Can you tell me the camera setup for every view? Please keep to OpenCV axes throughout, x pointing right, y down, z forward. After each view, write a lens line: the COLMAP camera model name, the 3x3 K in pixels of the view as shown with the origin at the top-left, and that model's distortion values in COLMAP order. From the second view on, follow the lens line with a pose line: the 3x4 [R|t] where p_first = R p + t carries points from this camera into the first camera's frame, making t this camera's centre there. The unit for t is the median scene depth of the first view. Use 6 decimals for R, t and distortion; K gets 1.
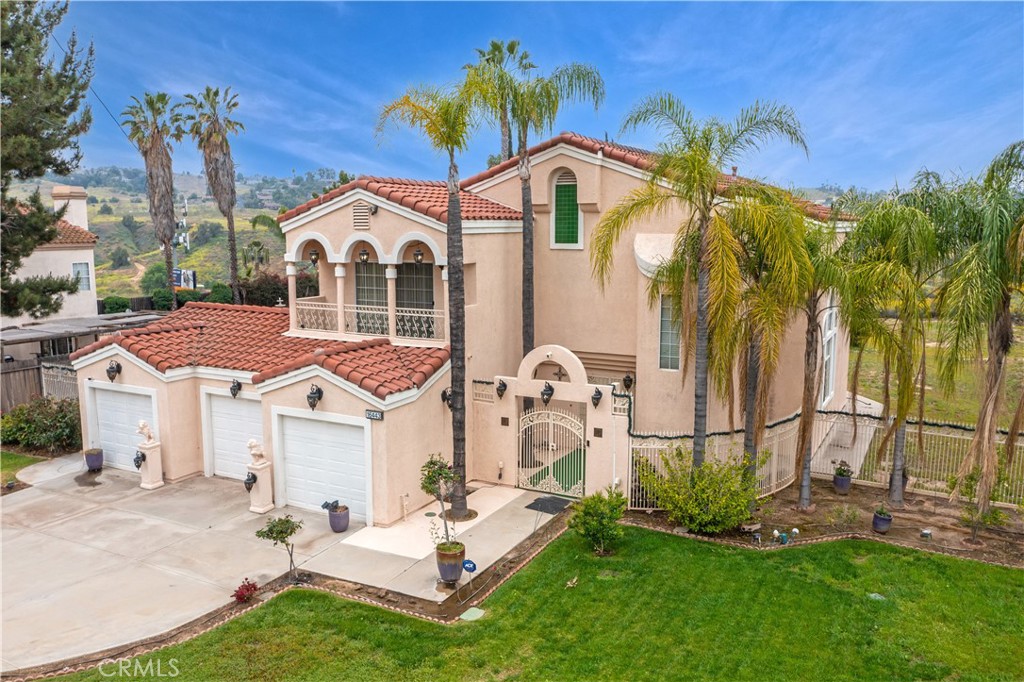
lens RADIAL K [[818.4, 0, 512.0], [0, 818.4, 341.0], [0, 0, 1]] dist [-0.000901, 0.008153]
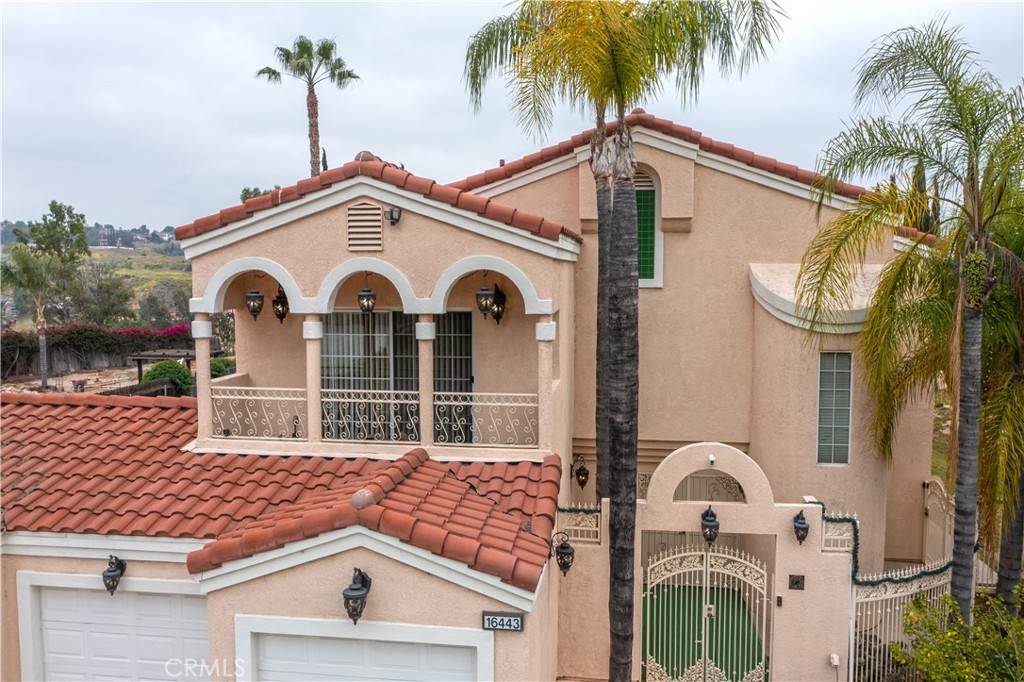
lens RADIAL K [[818.4, 0, 512.0], [0, 818.4, 341.0], [0, 0, 1]] dist [-0.000901, 0.008153]
pose [[0.939140, -0.028199, 0.342375, -0.286863], [0.048438, 0.997538, -0.050704, -0.045370], [-0.340103, 0.064202, 0.938194, 0.467535]]
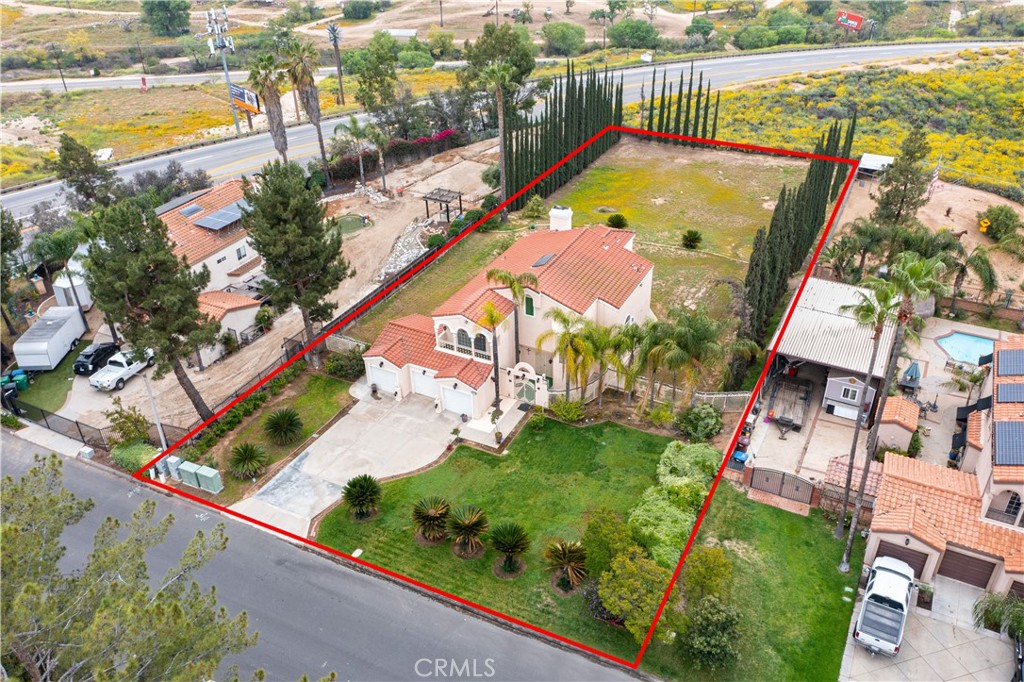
lens RADIAL K [[818.4, 0, 512.0], [0, 818.4, 341.0], [0, 0, 1]] dist [-0.000901, 0.008153]
pose [[0.999644, -0.026557, 0.002557, -0.006164], [0.023229, 0.913482, 0.406214, -1.356270], [-0.013123, -0.406010, 0.913774, -1.872120]]
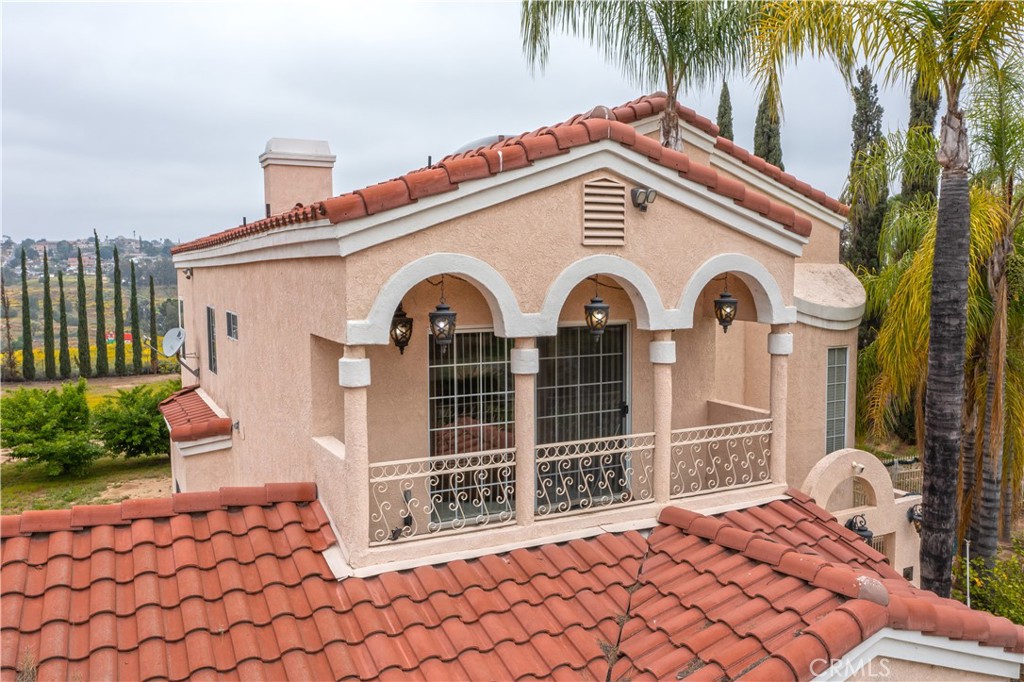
lens RADIAL K [[818.4, 0, 512.0], [0, 818.4, 341.0], [0, 0, 1]] dist [-0.000901, 0.008153]
pose [[0.571236, -0.073501, 0.817488, -0.544426], [0.122660, 0.992442, 0.003520, -0.100505], [-0.811569, 0.098262, 0.575934, 0.831913]]
